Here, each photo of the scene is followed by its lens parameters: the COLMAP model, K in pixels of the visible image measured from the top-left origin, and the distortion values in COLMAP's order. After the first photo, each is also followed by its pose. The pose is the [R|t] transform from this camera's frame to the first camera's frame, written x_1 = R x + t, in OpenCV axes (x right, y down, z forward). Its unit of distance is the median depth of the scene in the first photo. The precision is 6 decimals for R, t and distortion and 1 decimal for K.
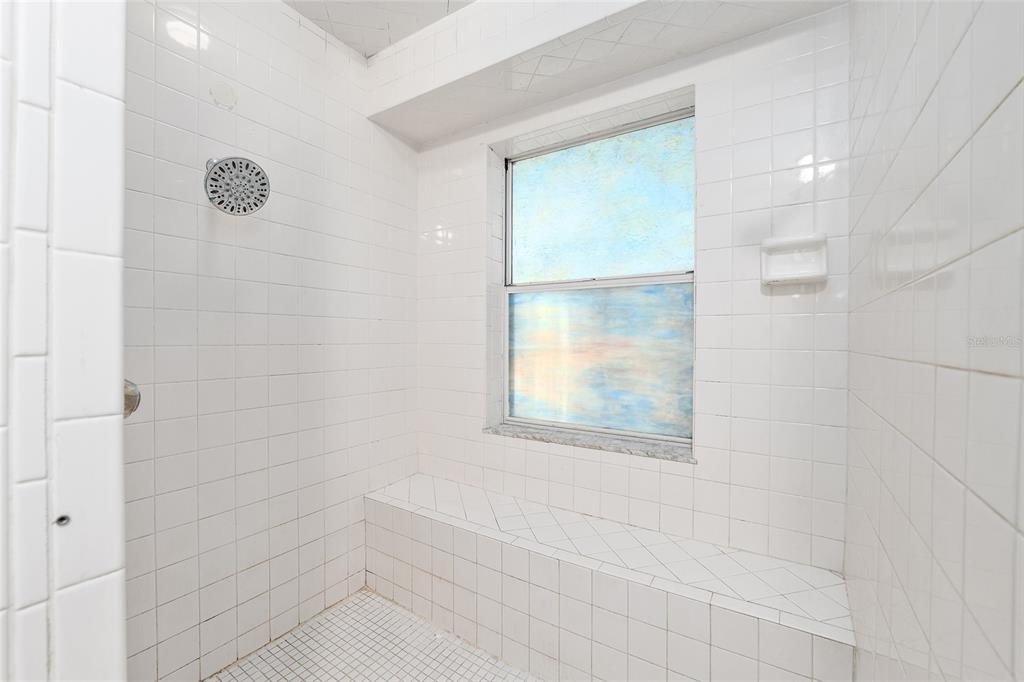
lens RADIAL K [[422.4, 0, 509.6], [0, 422.4, 342.1], [0, 0, 1]] dist [-0.009218, 0.000352]
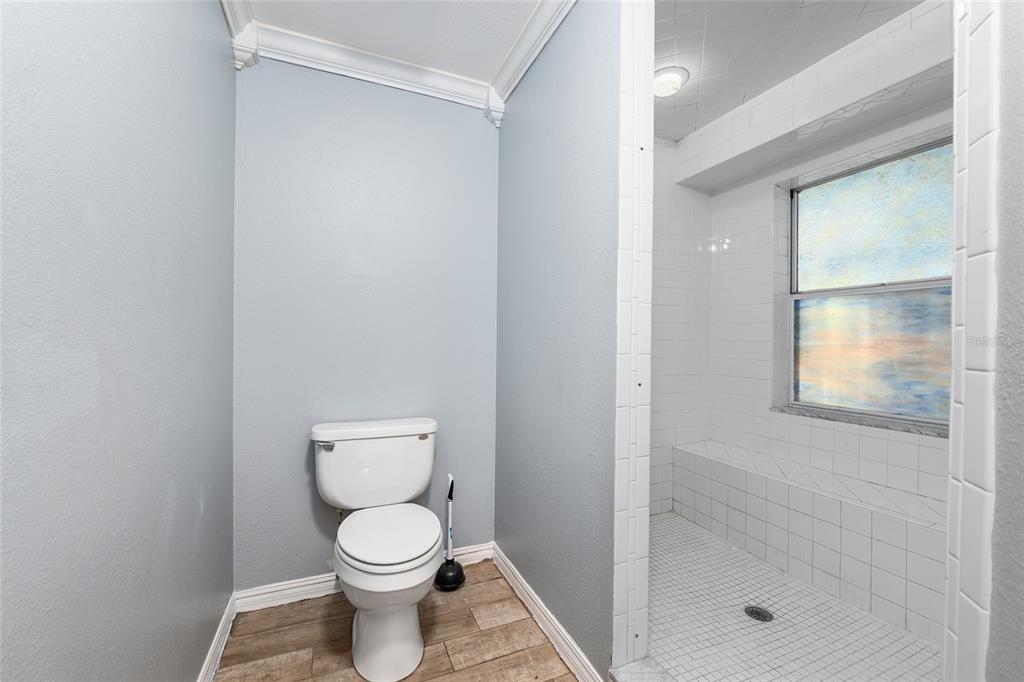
lens RADIAL K [[422.4, 0, 509.6], [0, 422.4, 342.1], [0, 0, 1]] dist [-0.009218, 0.000352]
pose [[0.833075, 0.003121, -0.553152, -0.015455], [-0.009983, 0.999906, -0.009393, 0.028568], [0.553070, 0.013347, 0.833028, -0.491885]]
